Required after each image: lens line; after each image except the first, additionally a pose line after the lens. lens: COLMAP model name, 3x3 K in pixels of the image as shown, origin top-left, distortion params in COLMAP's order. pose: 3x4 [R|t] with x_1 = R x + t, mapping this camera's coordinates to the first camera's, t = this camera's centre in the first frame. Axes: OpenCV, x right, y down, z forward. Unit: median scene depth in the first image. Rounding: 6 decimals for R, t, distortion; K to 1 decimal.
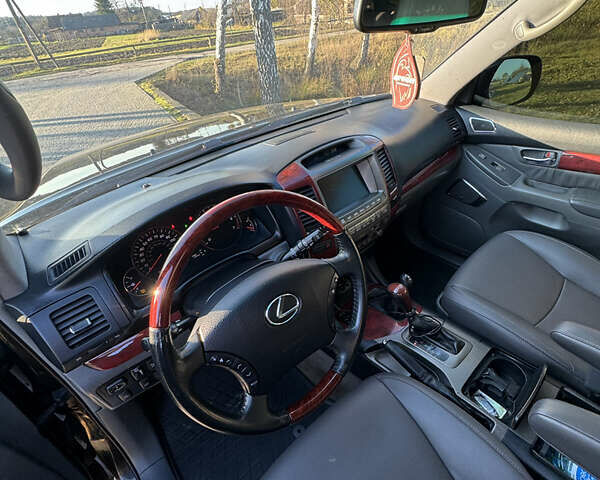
lens RADIAL K [[319.2, 0, 300.0], [0, 319.2, 240.0], [0, 0, 1]] dist [-0.001053, -0.000045]
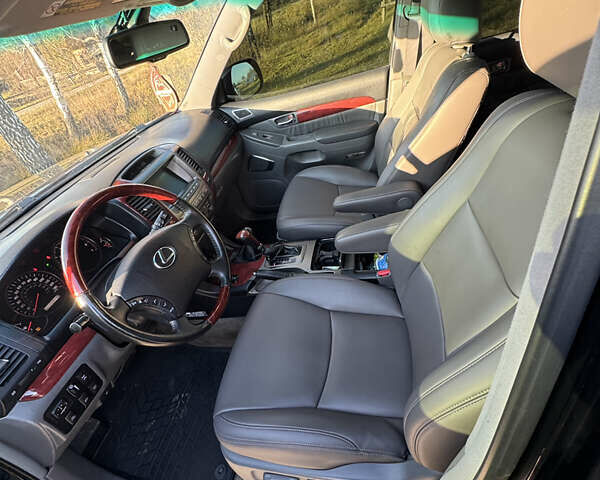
lens RADIAL K [[319.2, 0, 300.0], [0, 319.2, 240.0], [0, 0, 1]] dist [-0.001053, -0.000045]
pose [[0.774045, -0.468162, 0.426238, -0.080474], [0.496997, 0.866365, 0.049037, 0.195619], [-0.392235, 0.173882, 0.903281, -0.271649]]
